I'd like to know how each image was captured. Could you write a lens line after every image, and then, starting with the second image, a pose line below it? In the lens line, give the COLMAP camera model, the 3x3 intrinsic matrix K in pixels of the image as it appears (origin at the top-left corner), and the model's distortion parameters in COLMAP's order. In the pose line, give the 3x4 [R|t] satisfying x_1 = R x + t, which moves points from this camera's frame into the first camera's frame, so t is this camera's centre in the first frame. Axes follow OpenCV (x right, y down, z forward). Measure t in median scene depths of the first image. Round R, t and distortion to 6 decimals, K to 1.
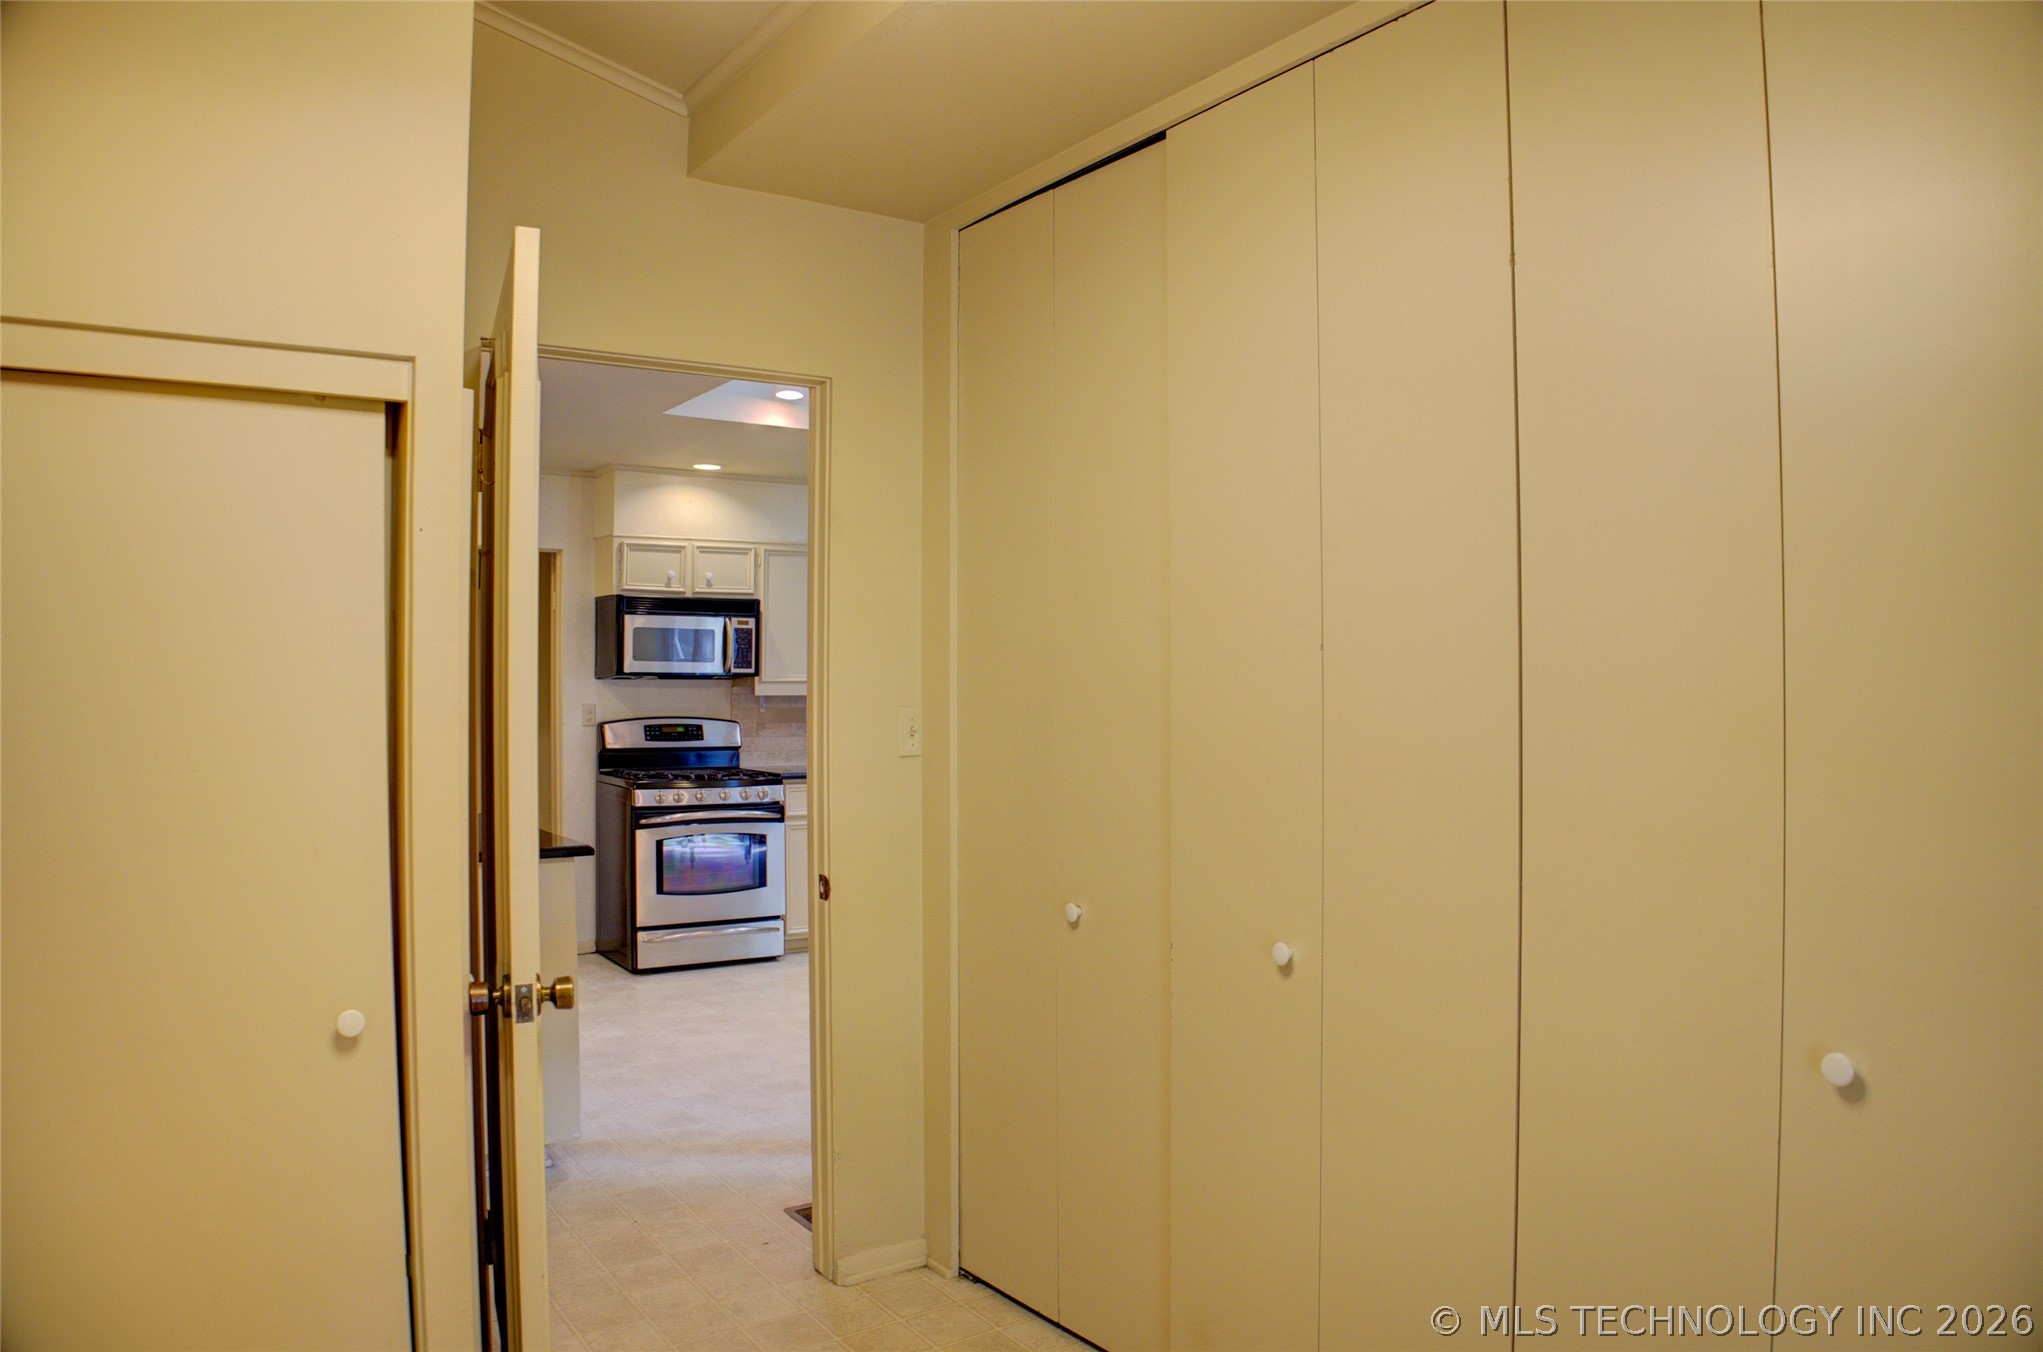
lens RADIAL K [[1399.3, 0, 1017.8], [0, 1399.3, 659.5], [0, 0, 1]] dist [-0.175306, 0.101047]
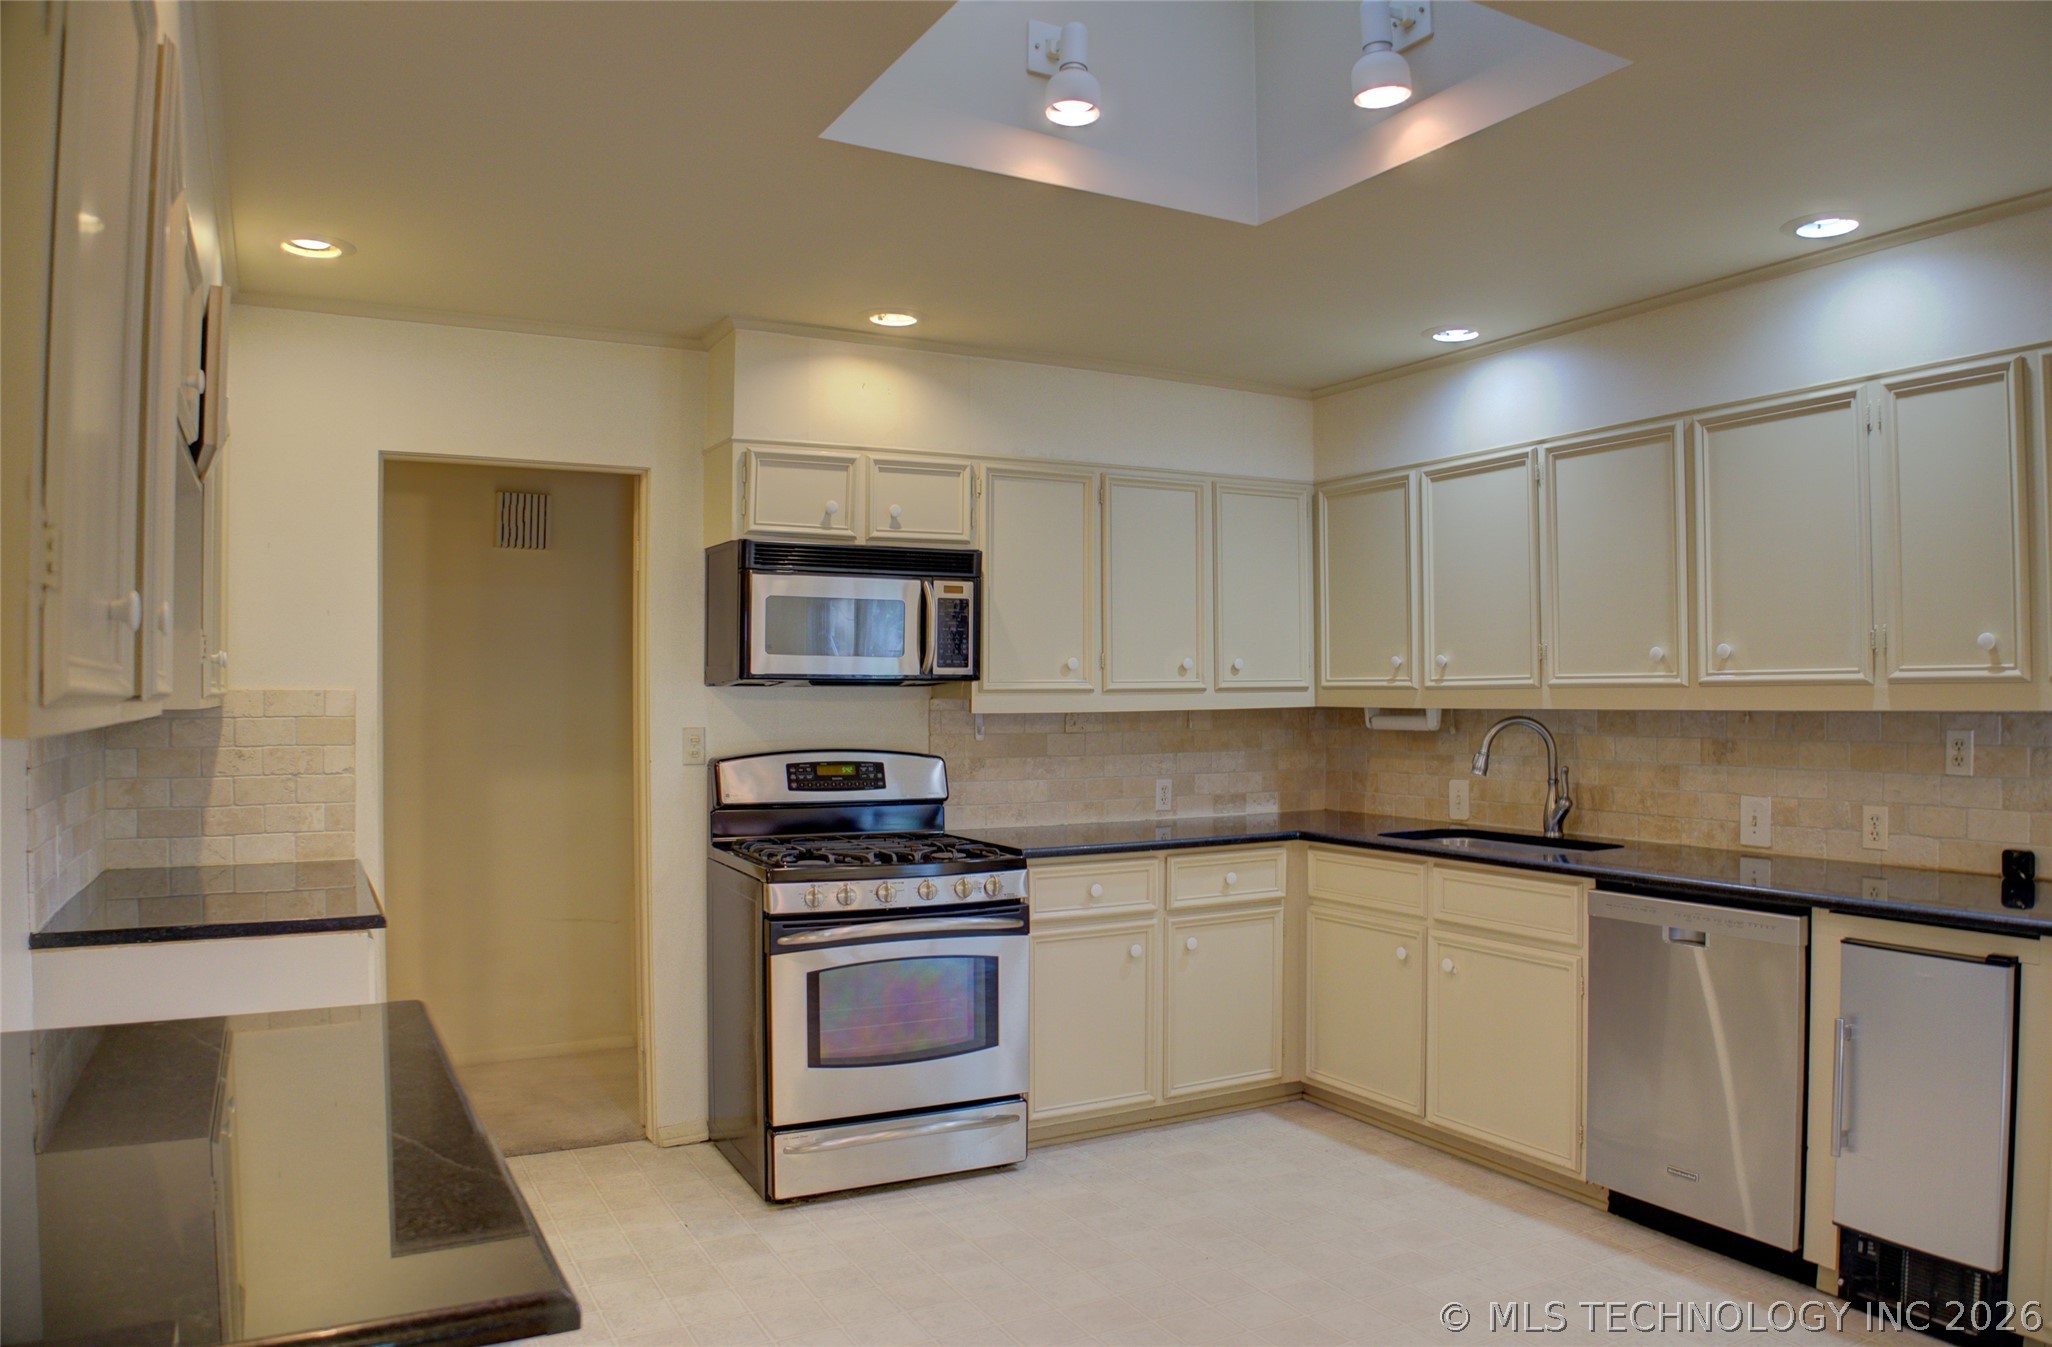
lens RADIAL K [[1413.9, 0, 1026.0], [0, 1413.9, 673.5], [0, 0, 1]] dist [-0.177442, 0.088442]
pose [[0.994894, -0.003163, -0.100876, -0.108536], [0.003127, 0.999995, -0.000513, 0.009642], [0.100877, 0.000195, 0.994899, 0.414942]]
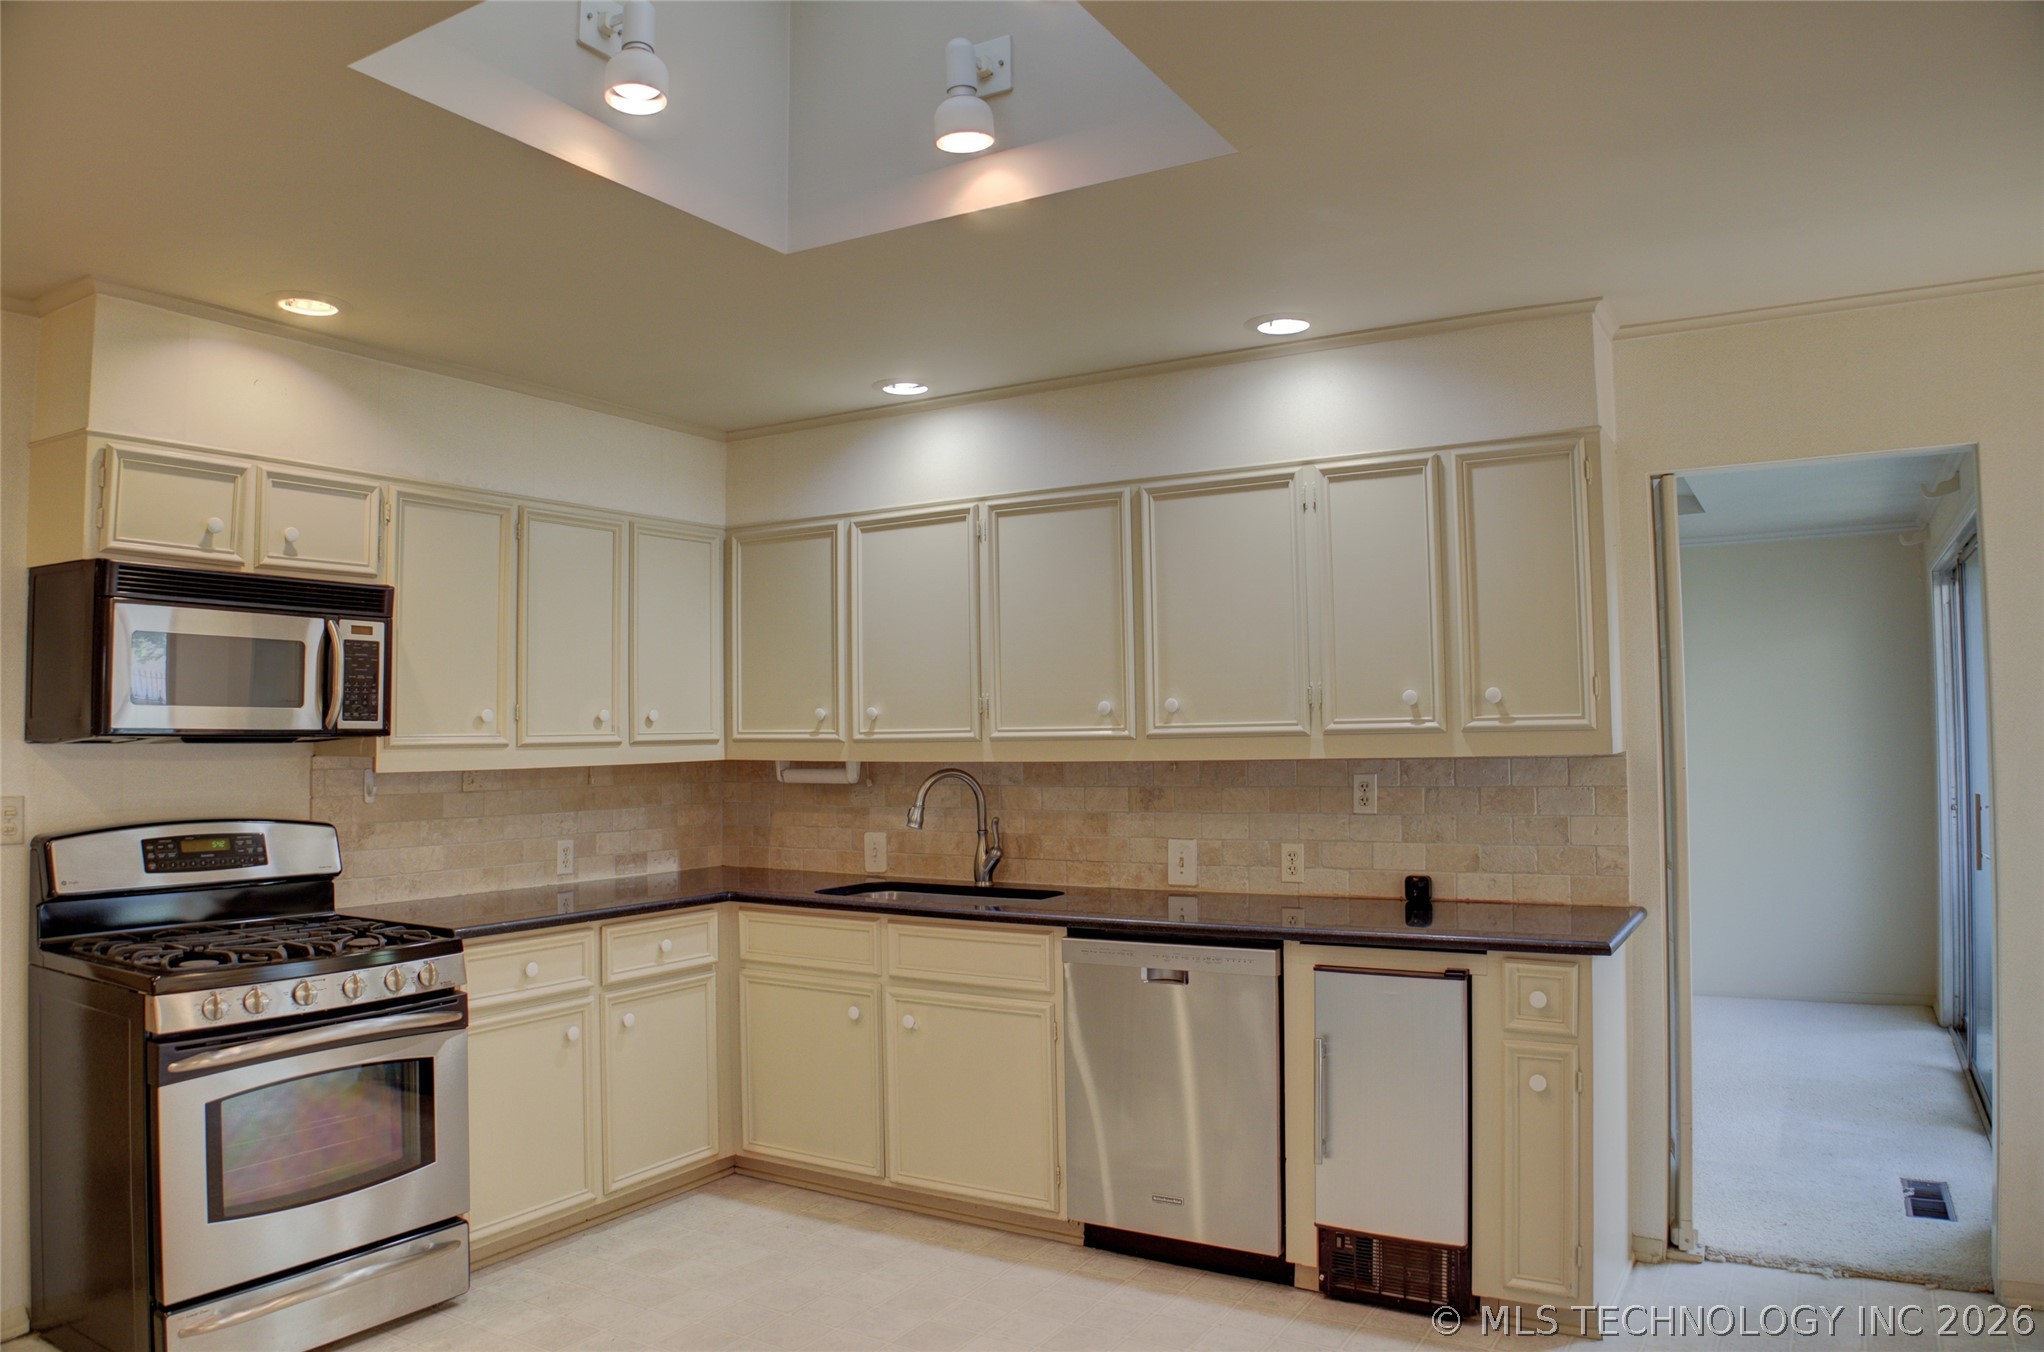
lens RADIAL K [[1399.9, 0, 1018.3], [0, 1399.9, 659.5], [0, 0, 1]] dist [-0.175306, 0.101047]
pose [[0.905951, 0.011489, 0.423228, -0.191442], [0.006142, 0.999170, -0.040272, 0.005733], [-0.423339, 0.039084, 0.905128, 0.463374]]
